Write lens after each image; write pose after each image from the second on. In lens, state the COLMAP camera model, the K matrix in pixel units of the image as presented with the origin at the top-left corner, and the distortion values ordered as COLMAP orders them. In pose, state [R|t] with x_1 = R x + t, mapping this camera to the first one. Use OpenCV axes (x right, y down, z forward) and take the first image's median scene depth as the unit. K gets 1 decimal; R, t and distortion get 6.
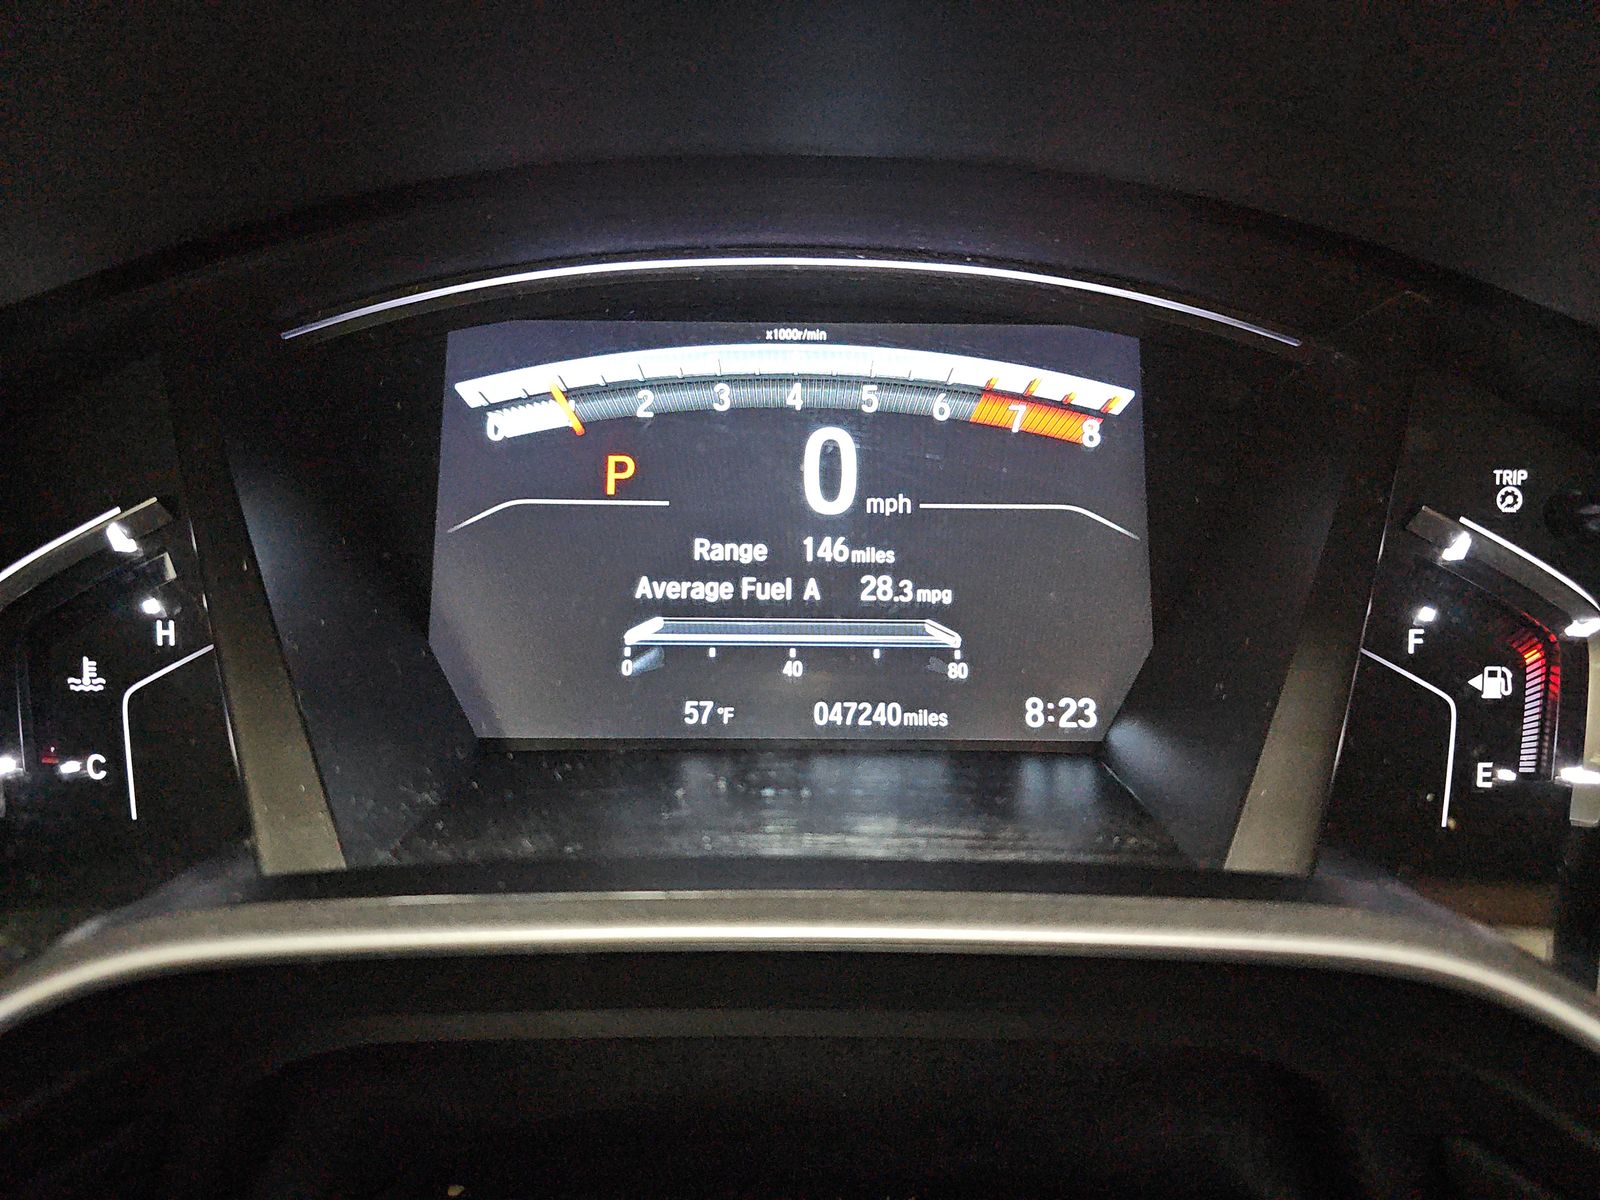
lens RADIAL K [[1044.0, 0, 807.0], [0, 1044.0, 592.8], [0, 0, 1]] dist [0.041131, -0.039041]
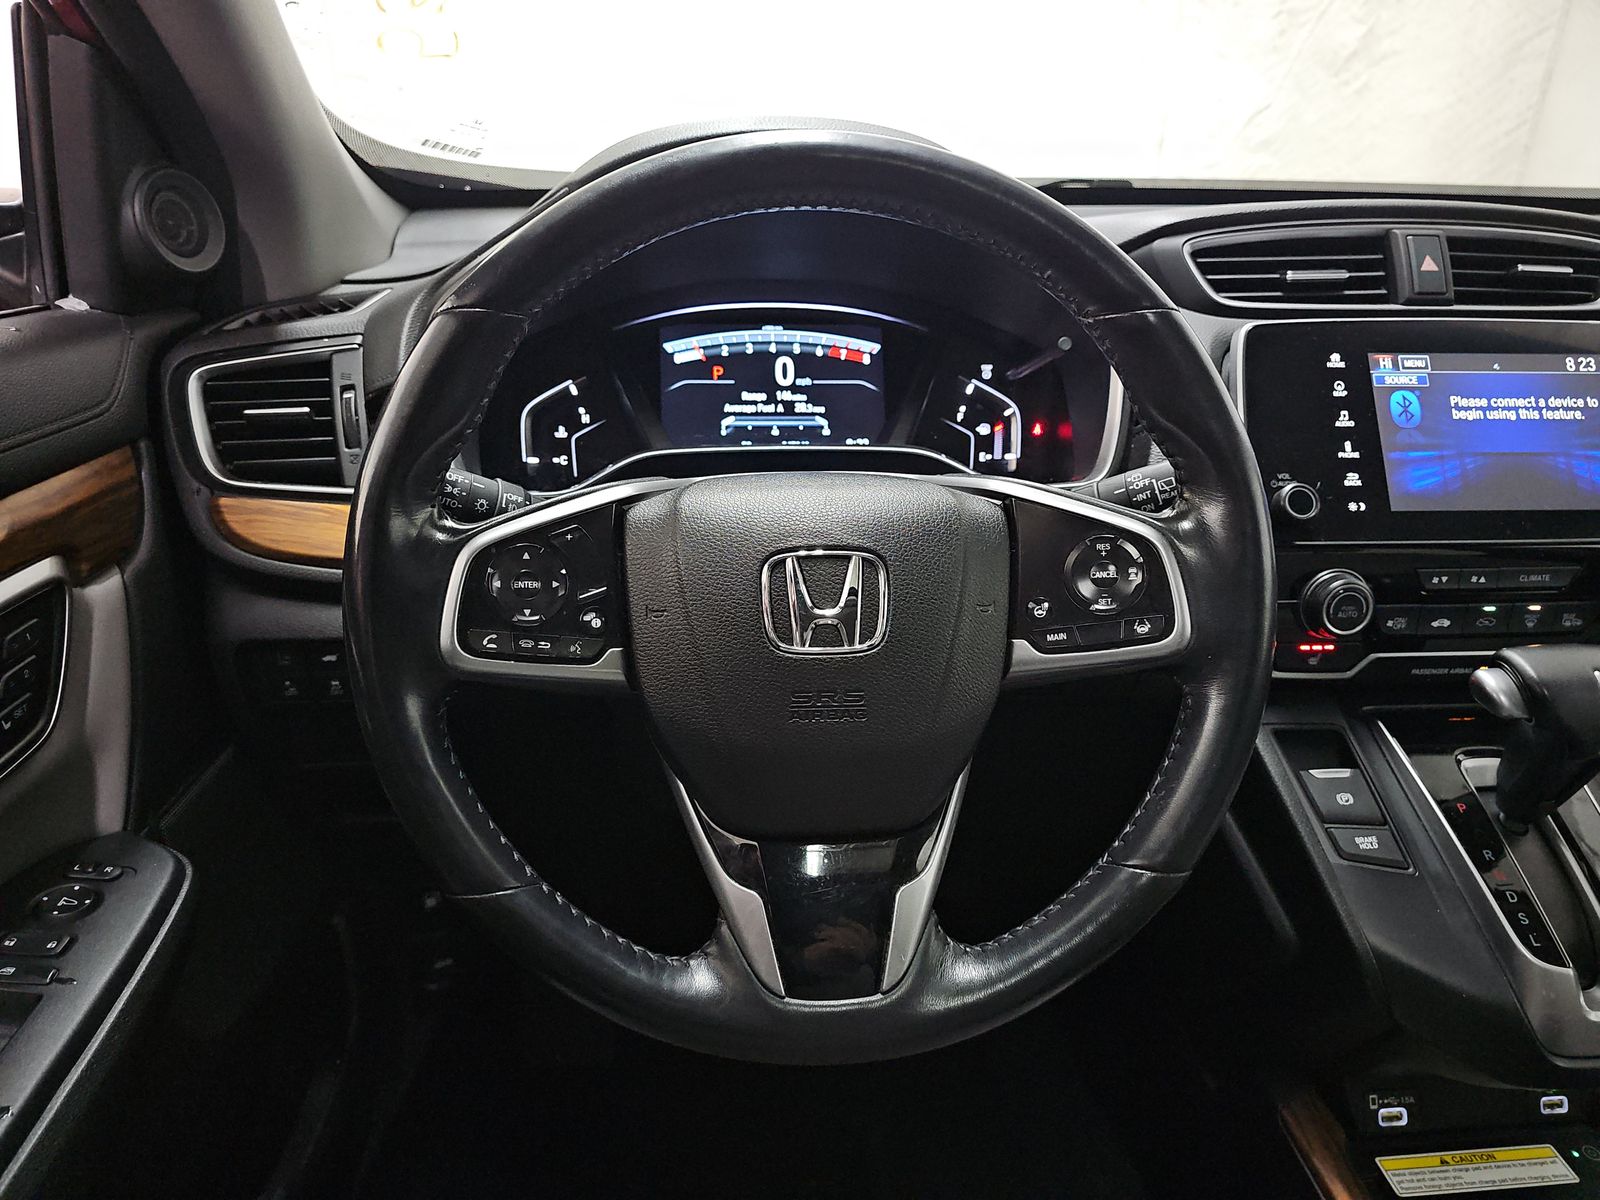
lens RADIAL K [[1044.0, 0, 809.5], [0, 1044.0, 617.3], [0, 0, 1]] dist [0.041131, -0.039041]
pose [[0.996710, -0.027166, 0.076364, -0.166405], [0.028500, 0.999459, -0.016434, 0.685721], [-0.075876, 0.018557, 0.996945, -2.158001]]
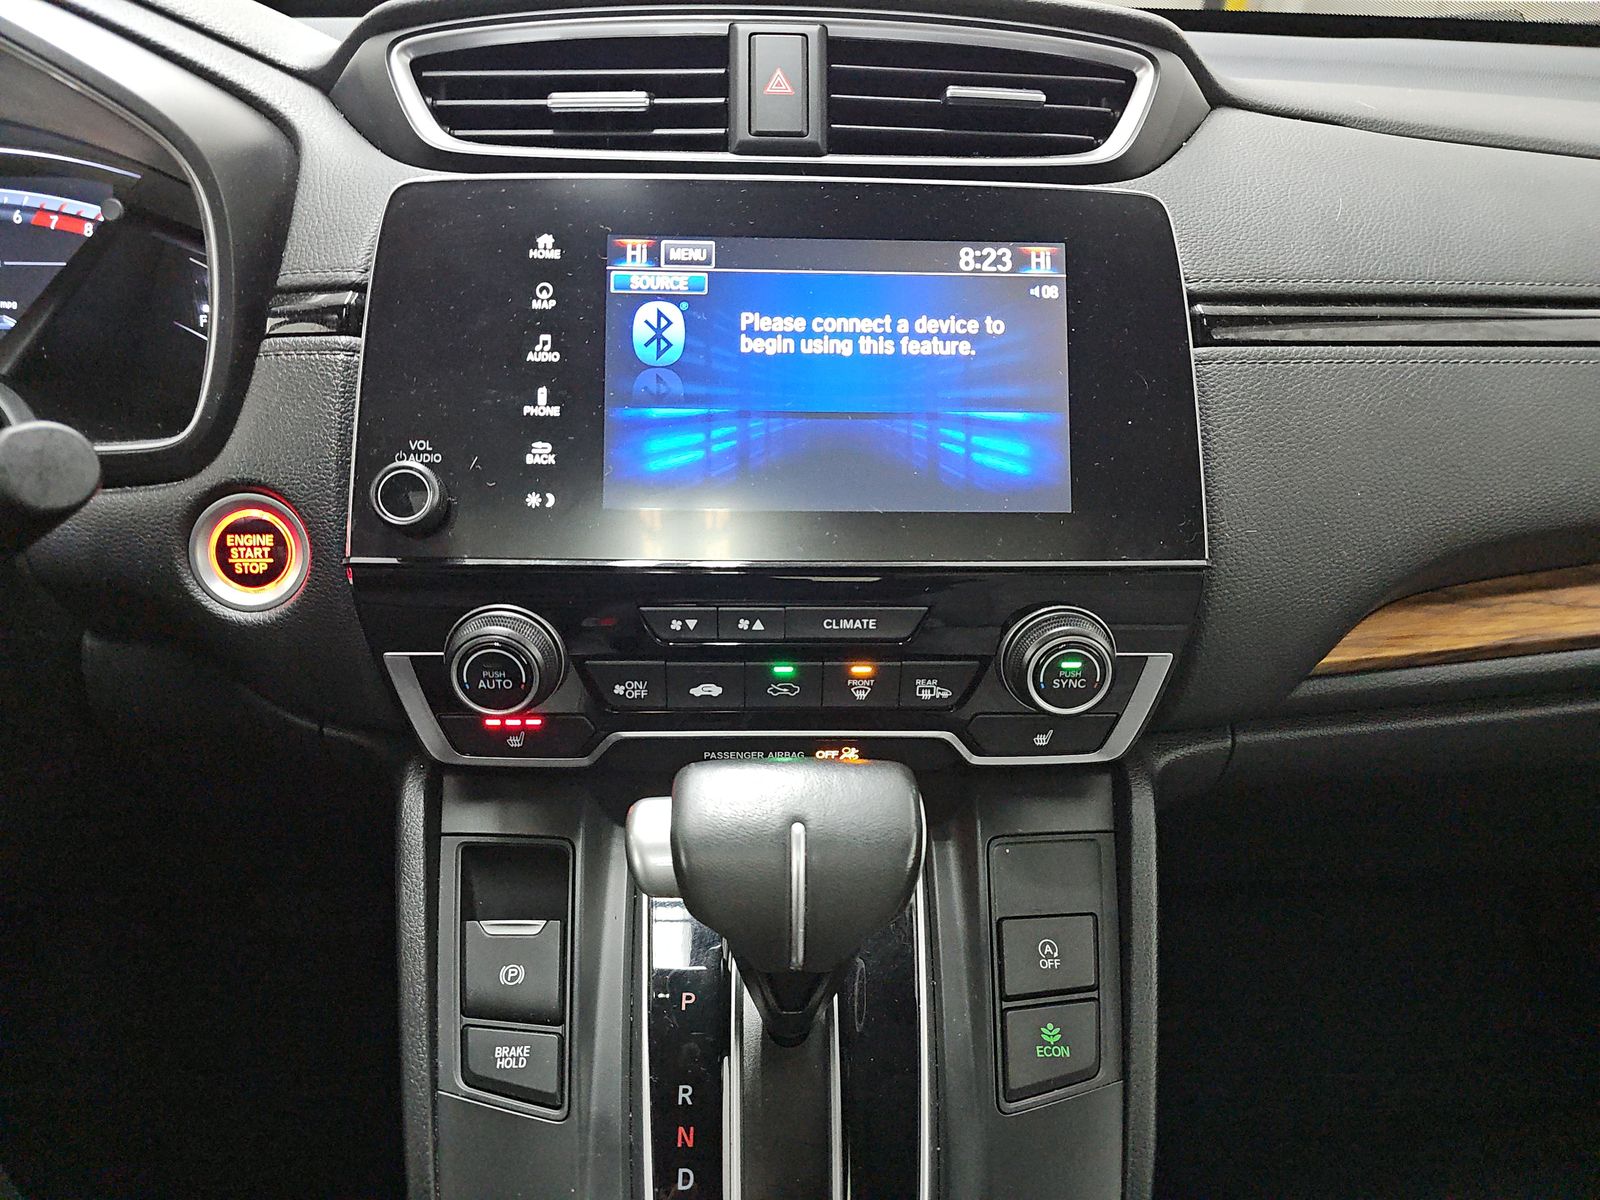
lens RADIAL K [[1044.0, 0, 795.5], [0, 1044.0, 595.6], [0, 0, 1]] dist [0.041131, -0.039041]
pose [[0.999645, -0.005571, 0.026060, 1.679591], [0.003546, 0.997014, 0.077144, 0.436698], [-0.026412, -0.077024, 0.996679, -1.251834]]
